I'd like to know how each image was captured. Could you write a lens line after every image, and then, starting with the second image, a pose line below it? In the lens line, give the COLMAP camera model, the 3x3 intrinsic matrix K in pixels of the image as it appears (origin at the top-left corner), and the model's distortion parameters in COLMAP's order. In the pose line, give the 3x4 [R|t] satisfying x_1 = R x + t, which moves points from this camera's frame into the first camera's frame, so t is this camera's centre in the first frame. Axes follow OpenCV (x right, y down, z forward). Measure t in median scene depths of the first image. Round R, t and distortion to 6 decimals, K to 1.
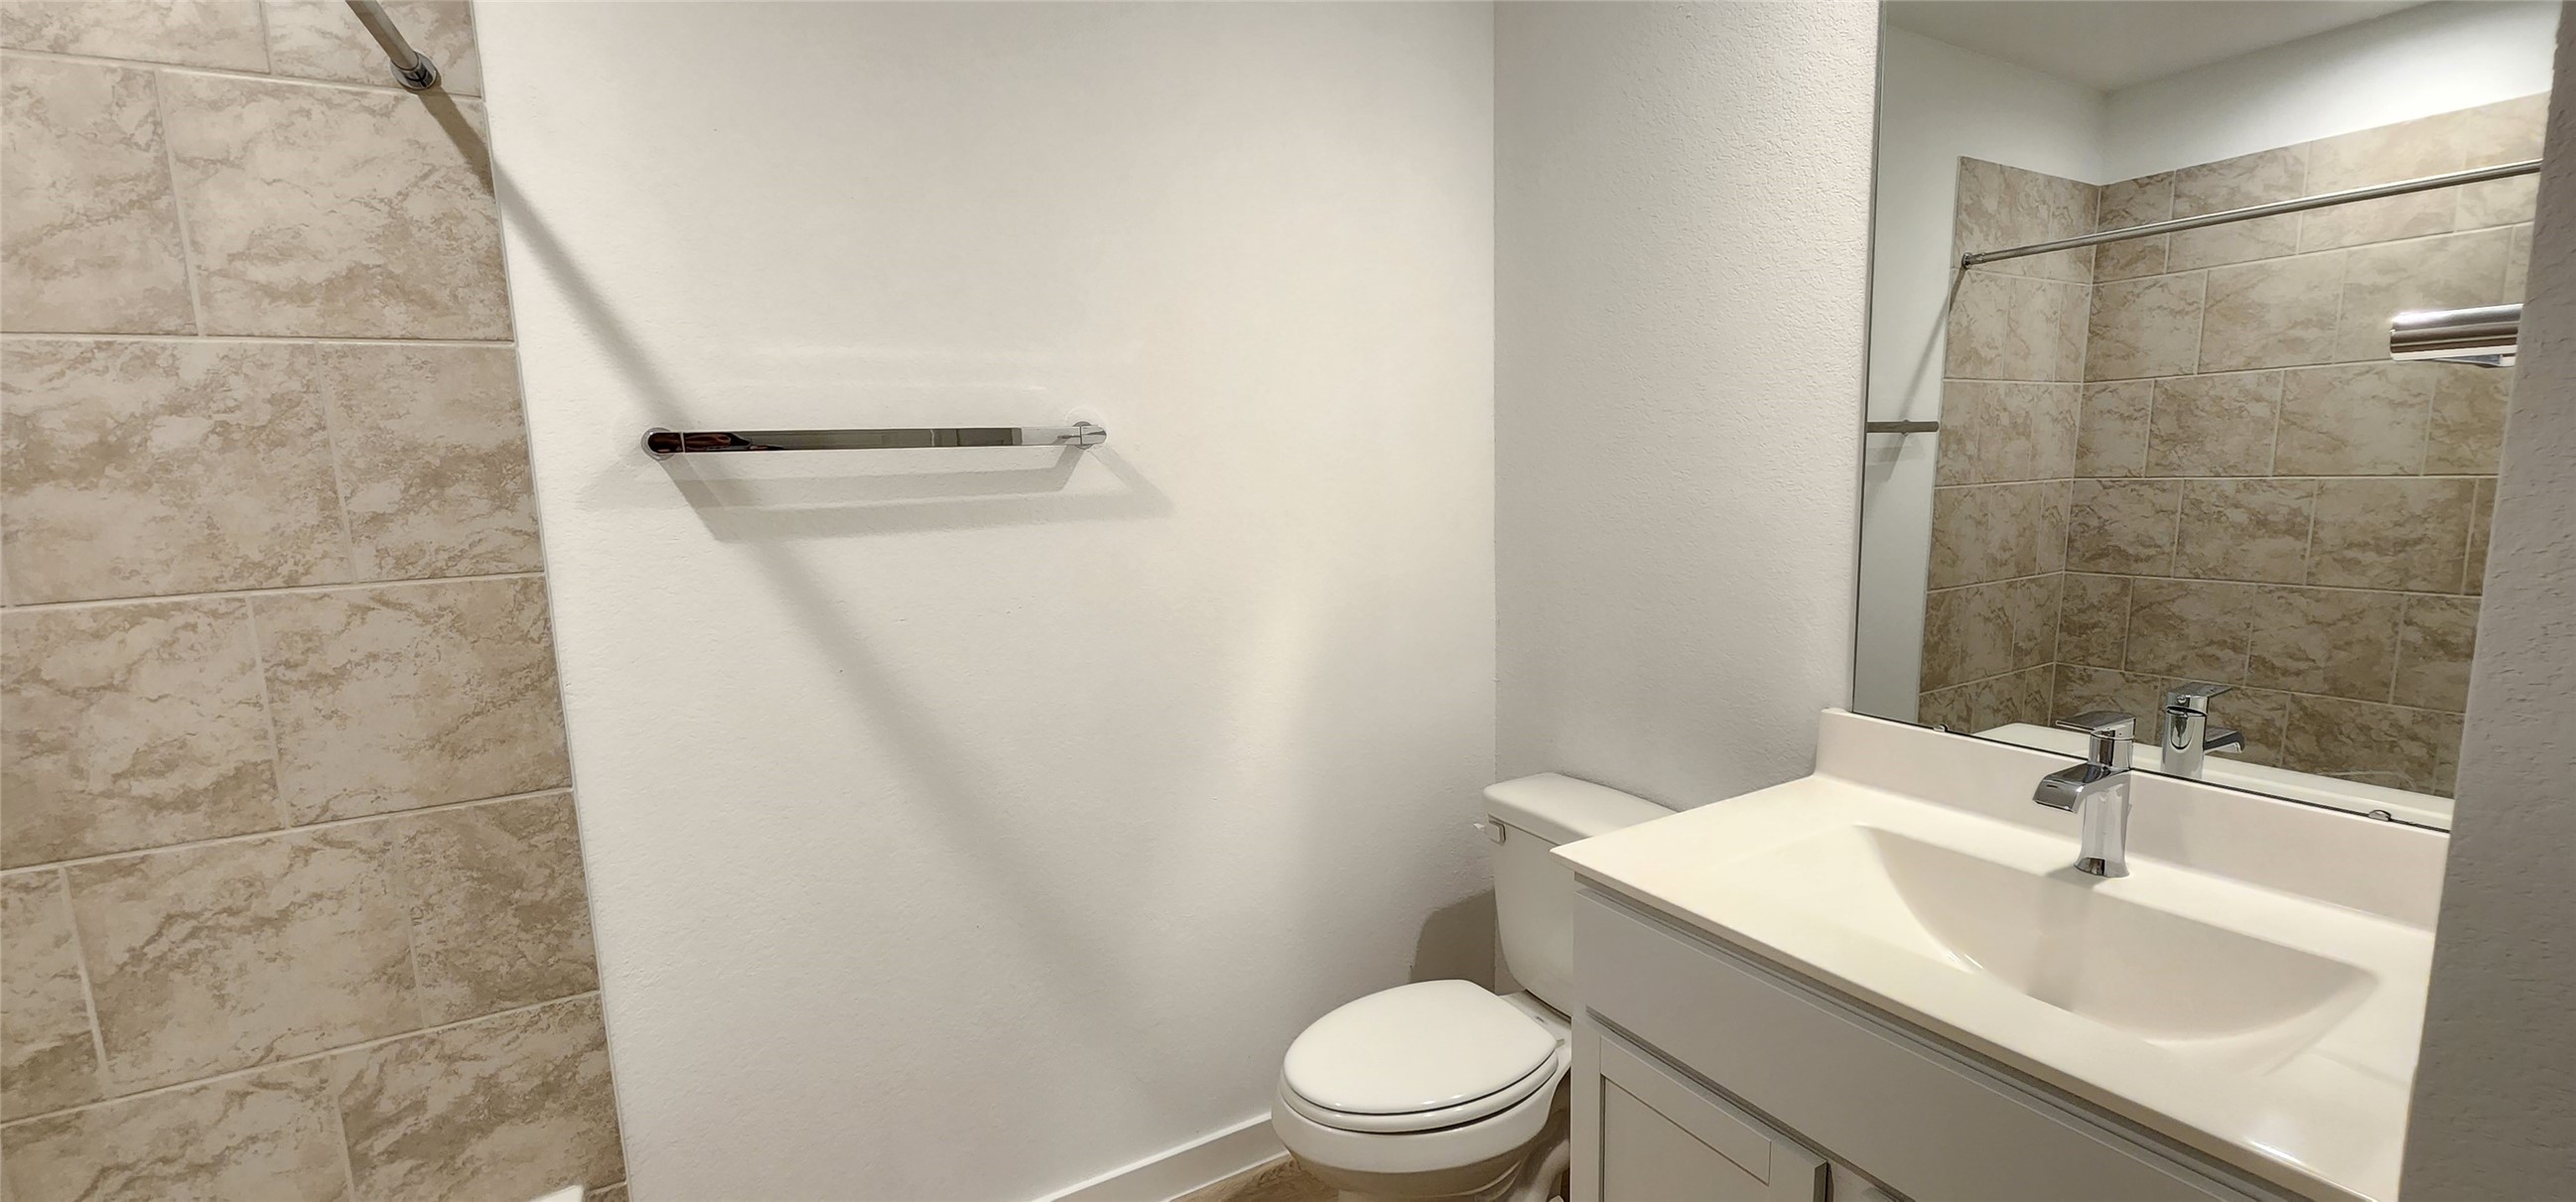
lens RADIAL K [[1061.3, 0, 1296.3], [0, 1061.3, 611.5], [0, 0, 1]] dist [-0.001196, -0.000796]
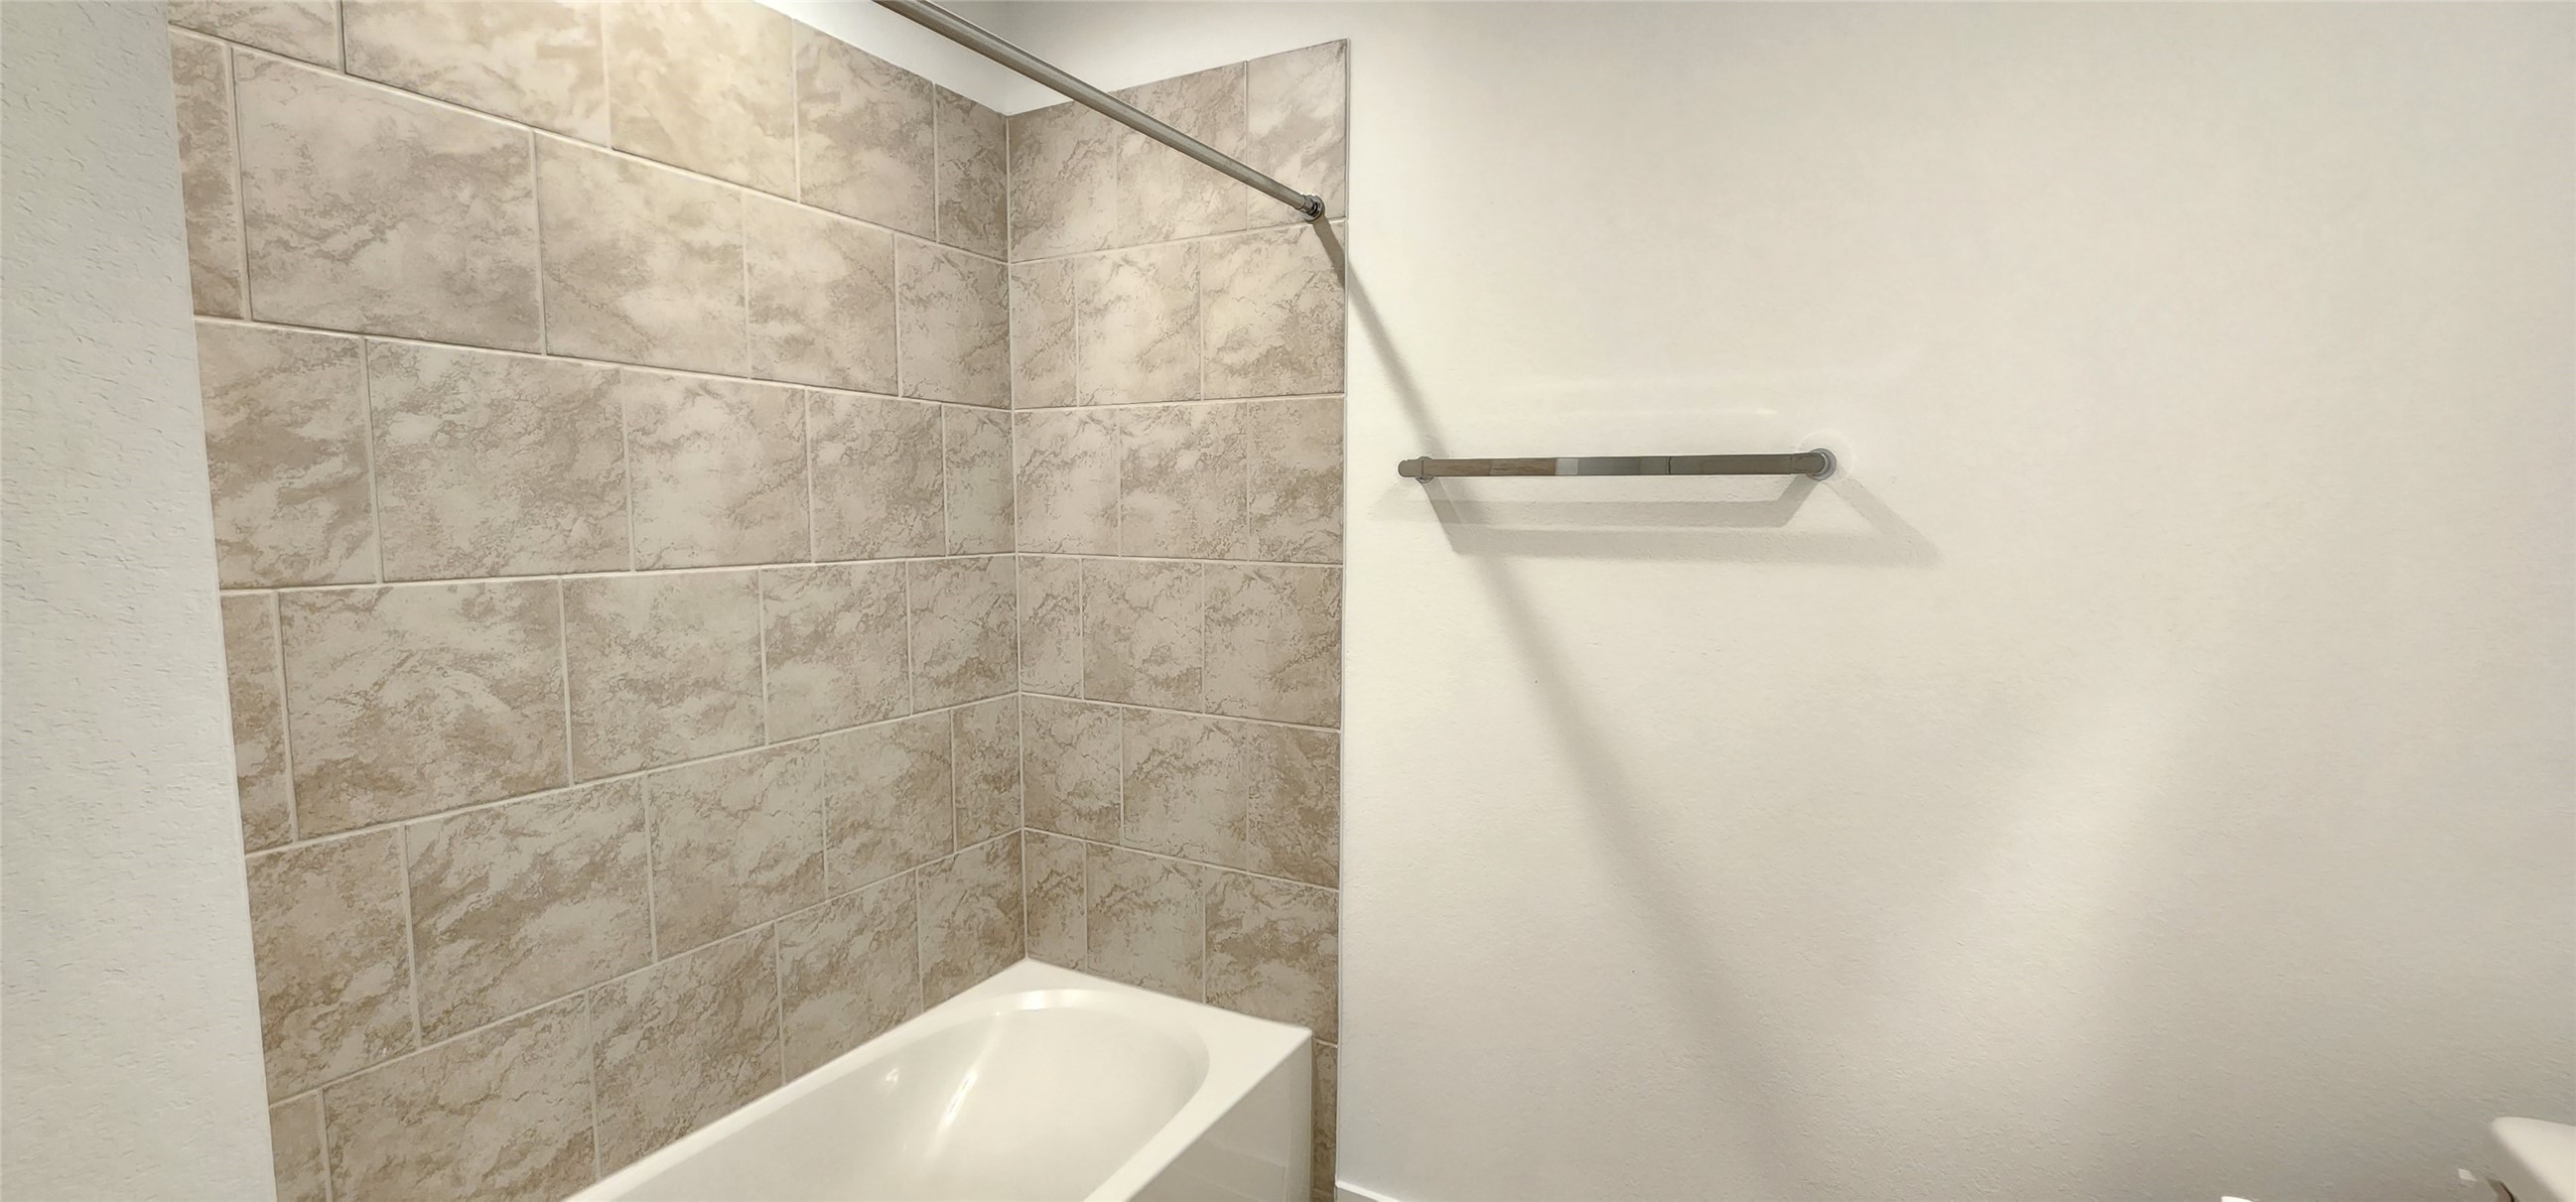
lens RADIAL K [[1061.3, 0, 1296.3], [0, 1061.3, 611.5], [0, 0, 1]] dist [-0.001196, -0.000796]
pose [[0.532005, 0.118980, -0.838340, 0.397339], [-0.145145, 0.988238, 0.048146, -0.036603], [0.834208, 0.096067, 0.543017, 0.244560]]
